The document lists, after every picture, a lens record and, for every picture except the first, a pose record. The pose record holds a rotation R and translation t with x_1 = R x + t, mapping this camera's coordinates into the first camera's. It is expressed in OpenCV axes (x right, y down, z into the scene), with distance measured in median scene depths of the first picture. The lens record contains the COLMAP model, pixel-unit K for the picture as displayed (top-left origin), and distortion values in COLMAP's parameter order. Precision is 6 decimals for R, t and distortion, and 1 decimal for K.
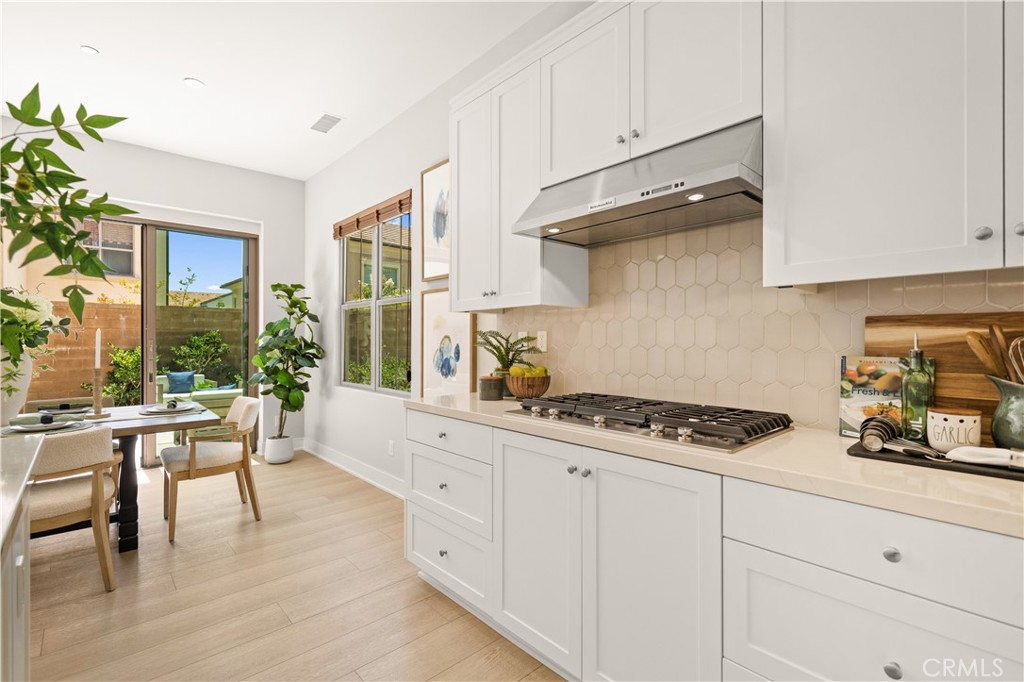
lens RADIAL K [[463.4, 0, 507.1], [0, 463.4, 337.9], [0, 0, 1]] dist [0.003474, 0.000840]
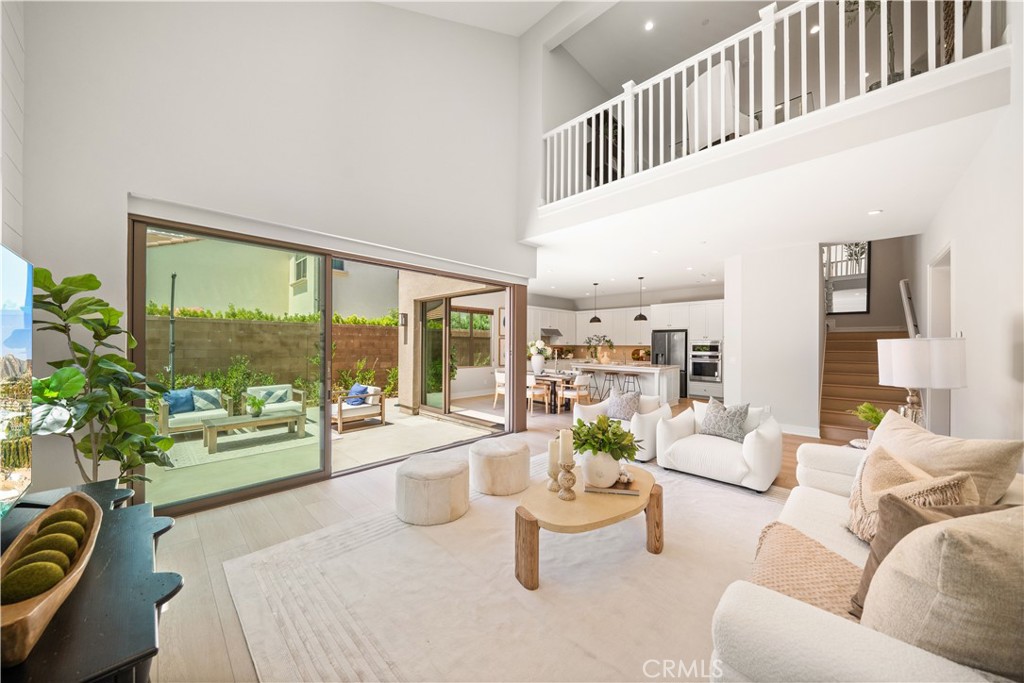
lens RADIAL K [[348.7, 0, 508.7], [0, 348.7, 340.2], [0, 0, 1]] dist [-0.005865, -0.000113]
pose [[-0.053970, 0.008453, 0.998507, -7.131419], [-0.012056, 0.999886, -0.009116, -0.126835], [-0.998470, -0.012530, -0.053862, 2.440331]]
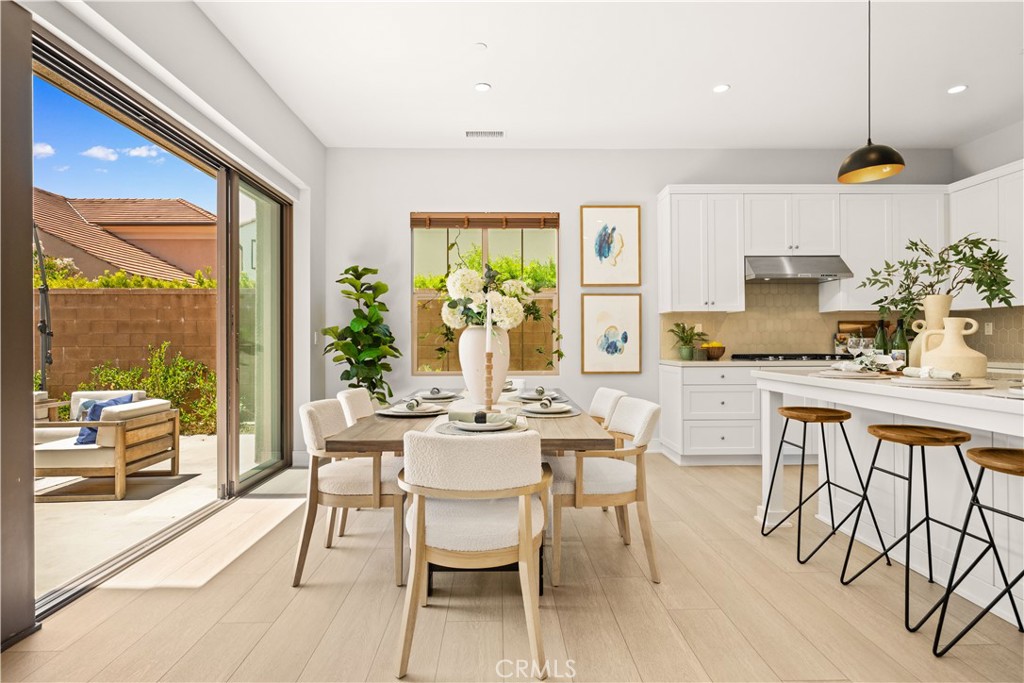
lens RADIAL K [[528.4, 0, 506.0], [0, 528.4, 341.3], [0, 0, 1]] dist [0.000021, -0.000108]
pose [[0.660886, -0.002340, 0.750483, -3.367950], [-0.000239, 0.999994, 0.003329, 0.079901], [-0.750486, -0.002379, 0.660882, 0.314074]]
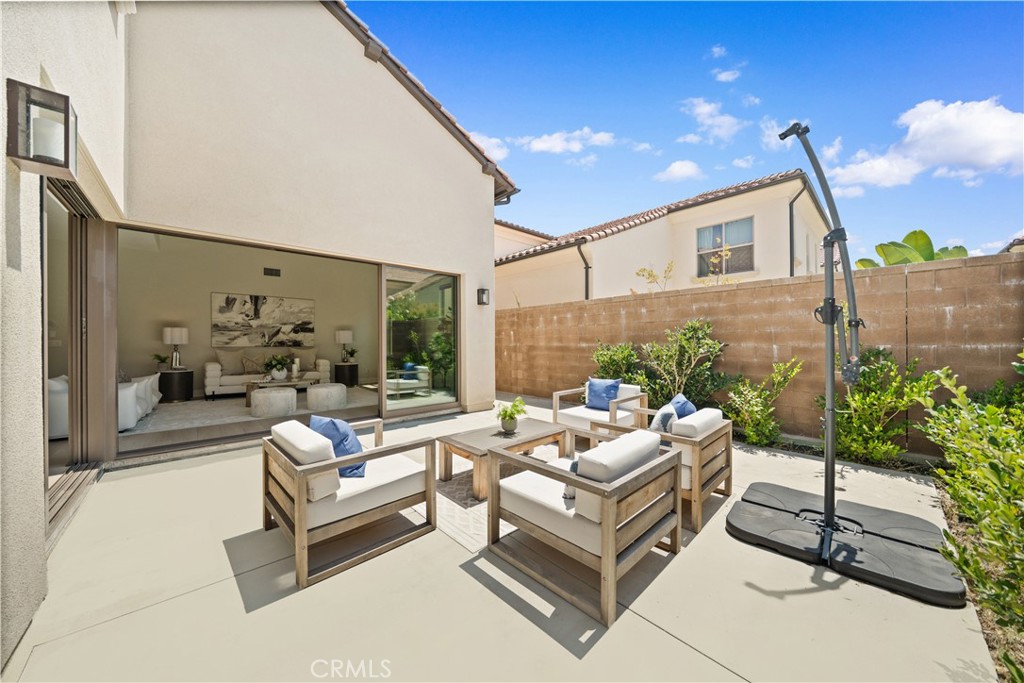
lens RADIAL K [[348.7, 0, 509.4], [0, 348.7, 341.2], [0, 0, 1]] dist [-0.005865, -0.000113]
pose [[-0.004172, -0.003511, -0.999985, -0.924416], [0.013277, 0.999905, -0.003566, 0.090412], [0.999903, -0.013292, -0.004125, 4.975328]]
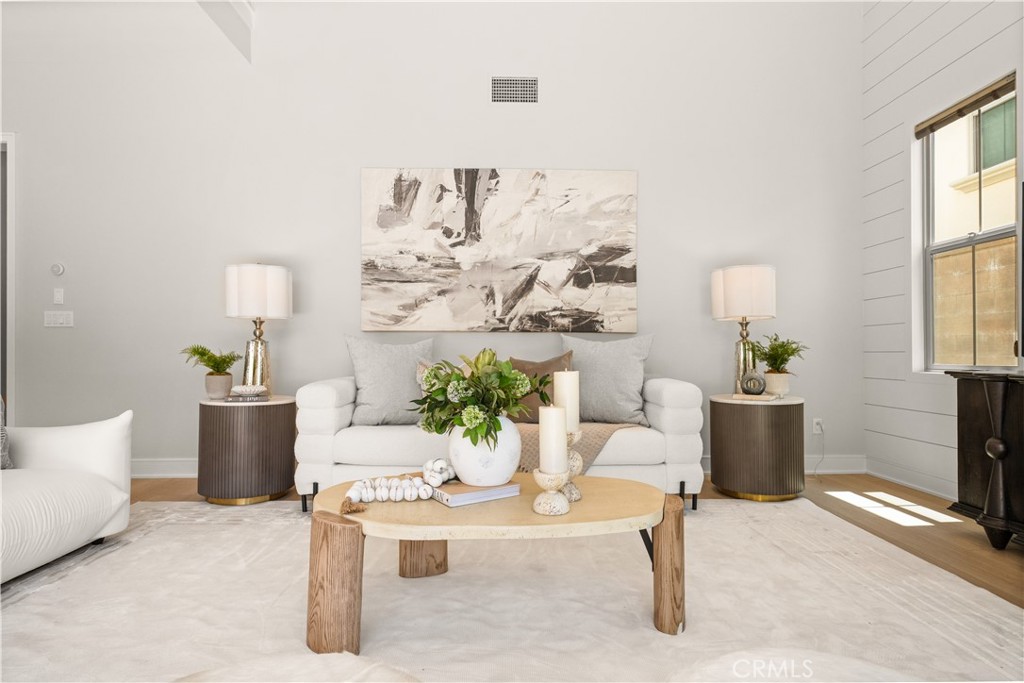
lens RADIAL K [[528.4, 0, 510.4], [0, 528.4, 352.0], [0, 0, 1]] dist [0.000021, -0.000108]
pose [[-0.657177, -0.002185, -0.753733, -4.578456], [0.006651, 0.999940, -0.008697, 0.232487], [0.753707, -0.010728, -0.657123, 2.801817]]
